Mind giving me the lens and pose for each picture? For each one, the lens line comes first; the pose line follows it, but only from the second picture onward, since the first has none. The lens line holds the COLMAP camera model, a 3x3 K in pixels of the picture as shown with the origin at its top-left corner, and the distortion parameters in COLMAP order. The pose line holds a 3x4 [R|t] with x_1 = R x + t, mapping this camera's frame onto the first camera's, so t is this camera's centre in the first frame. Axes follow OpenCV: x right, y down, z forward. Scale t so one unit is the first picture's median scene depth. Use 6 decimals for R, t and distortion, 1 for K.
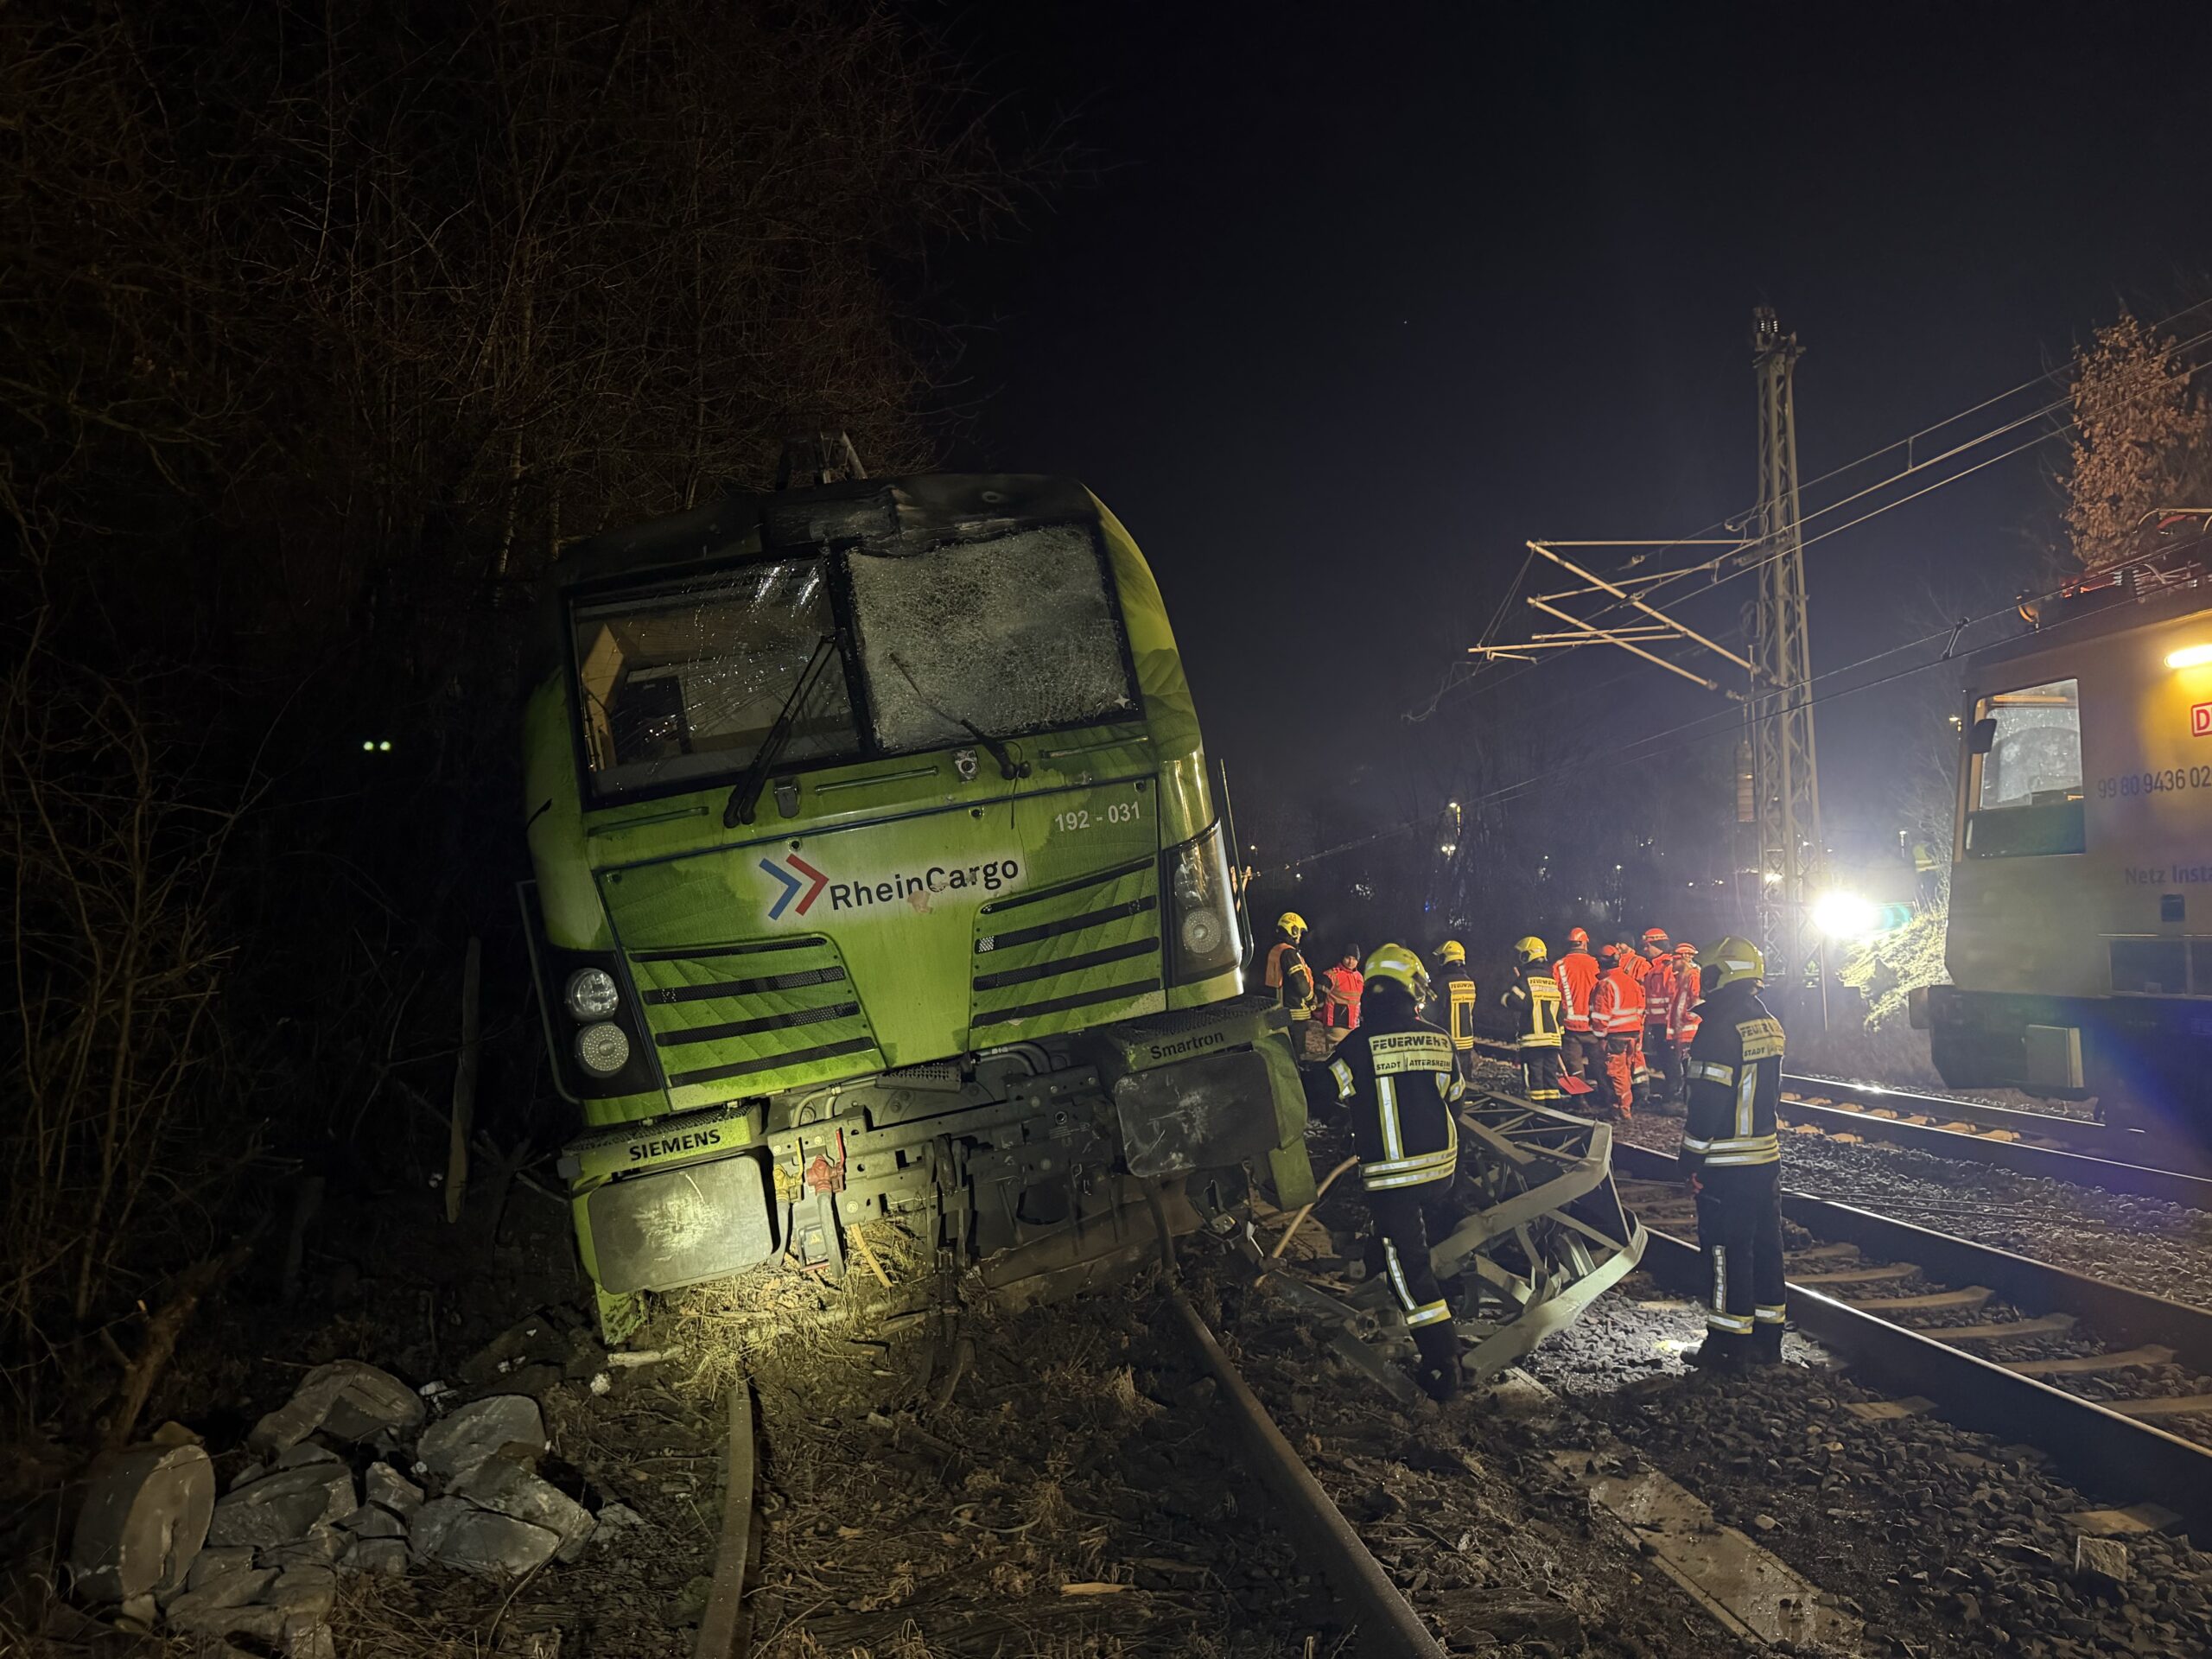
lens RADIAL K [[1531.3, 0, 1106.0], [0, 1531.3, 829.5], [0, 0, 1]] dist [0.053081, -0.092307]
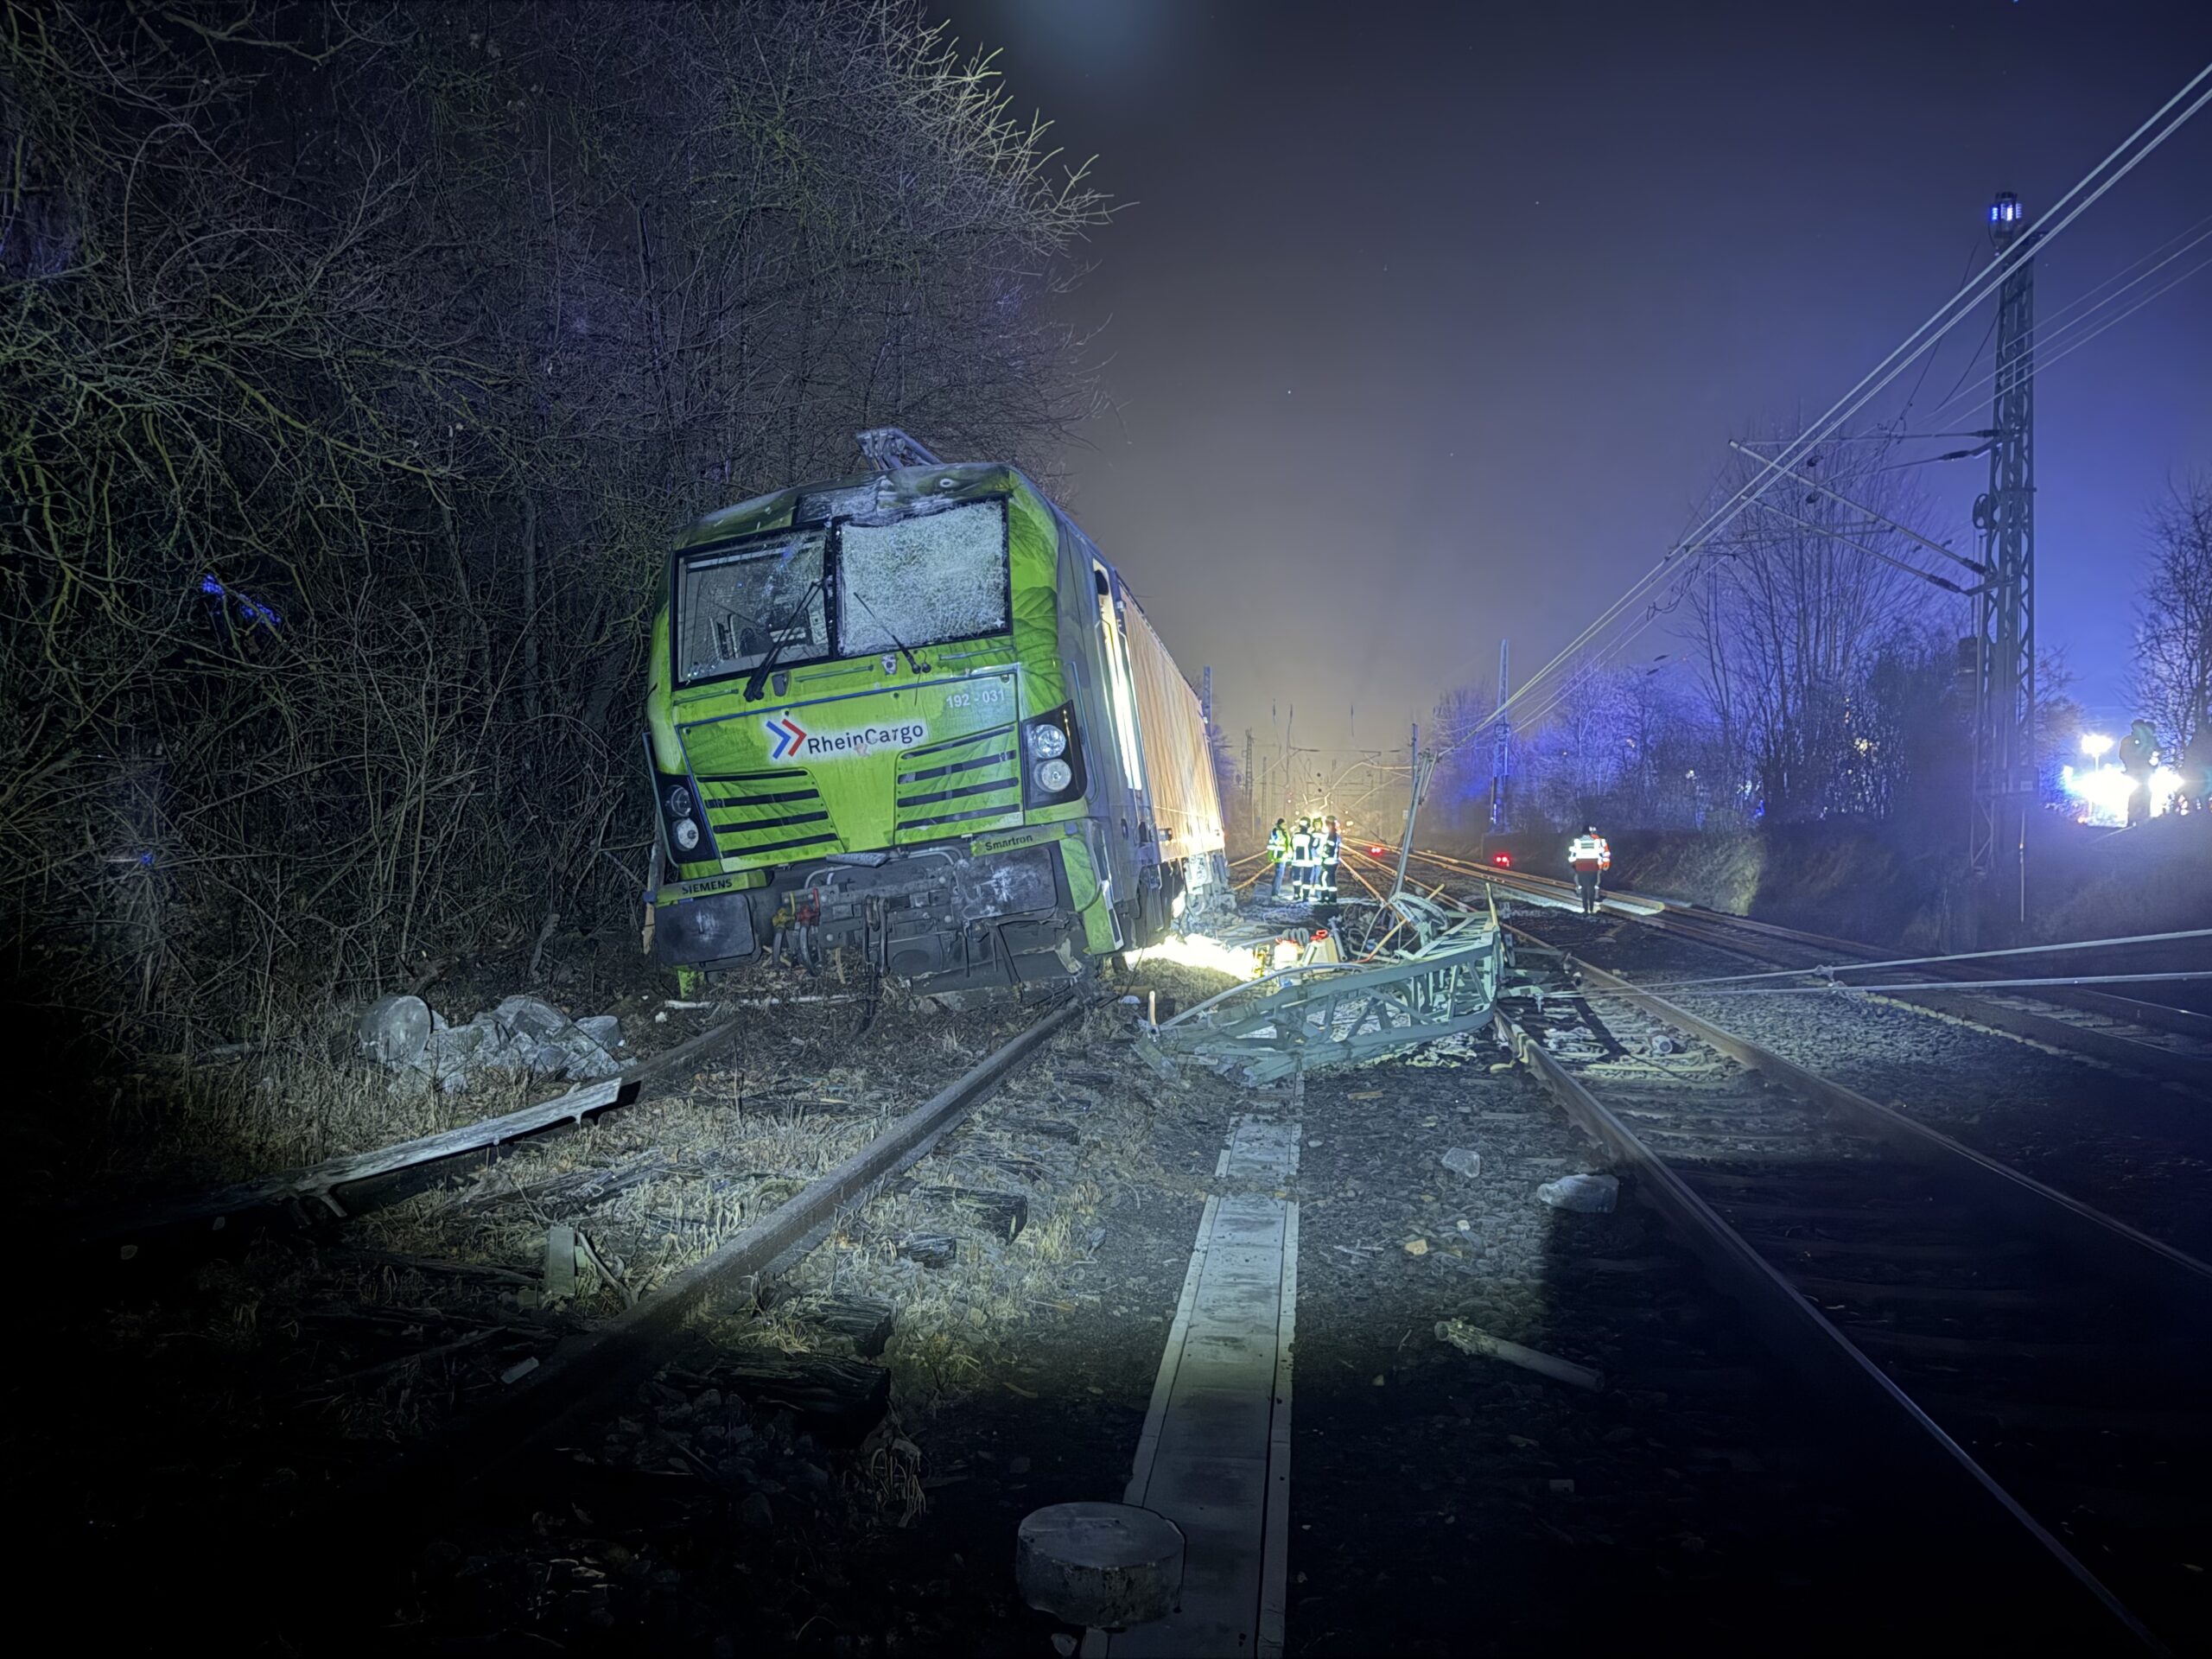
lens RADIAL K [[1556.2, 0, 1075.8], [0, 1556.2, 831.0], [0, 0, 1]] dist [0.176024, -0.351864]
pose [[0.962866, 0.032404, -0.268028, 0.535308], [-0.013665, 0.997348, 0.071486, 0.011676], [0.269633, -0.065169, 0.960755, -0.519353]]
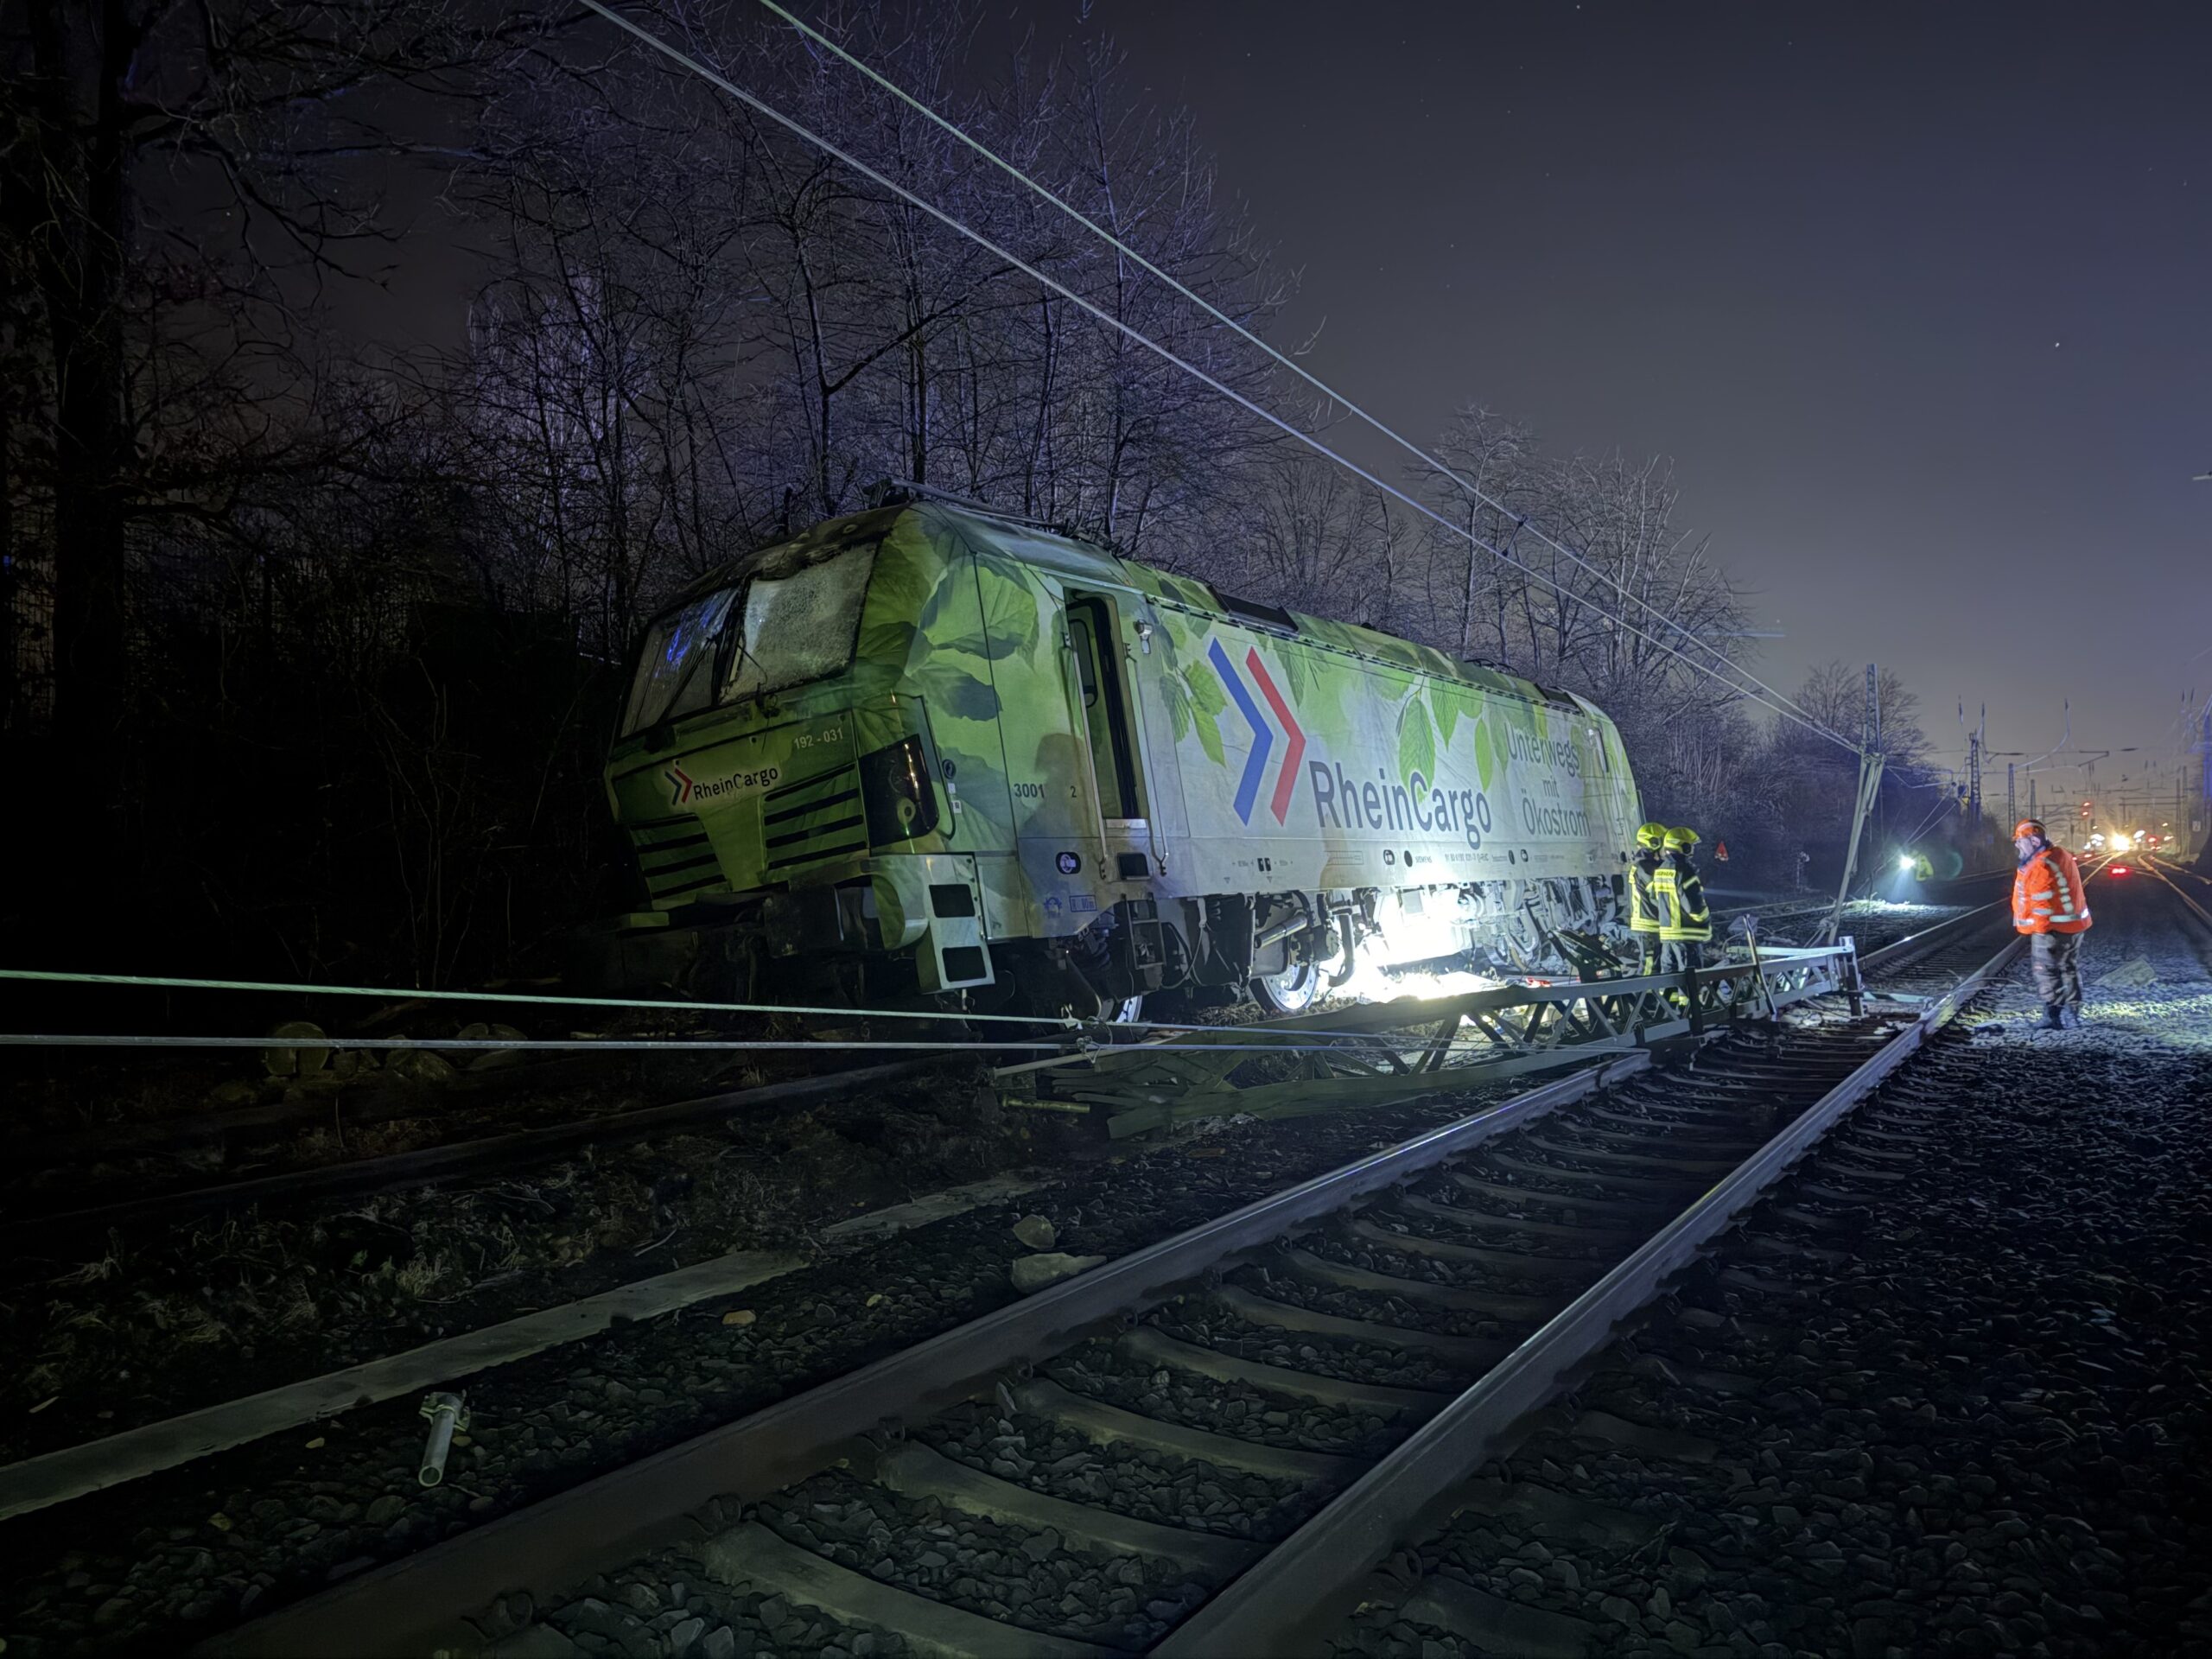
lens RADIAL K [[1531.3, 0, 1106.0], [0, 1531.3, 829.5], [0, 0, 1]] dist [0.053081, -0.092307]
pose [[0.762932, -0.002878, -0.646472, 1.269619], [0.040696, 0.998221, 0.043584, 0.029137], [0.645197, -0.059561, 0.761691, -0.017932]]
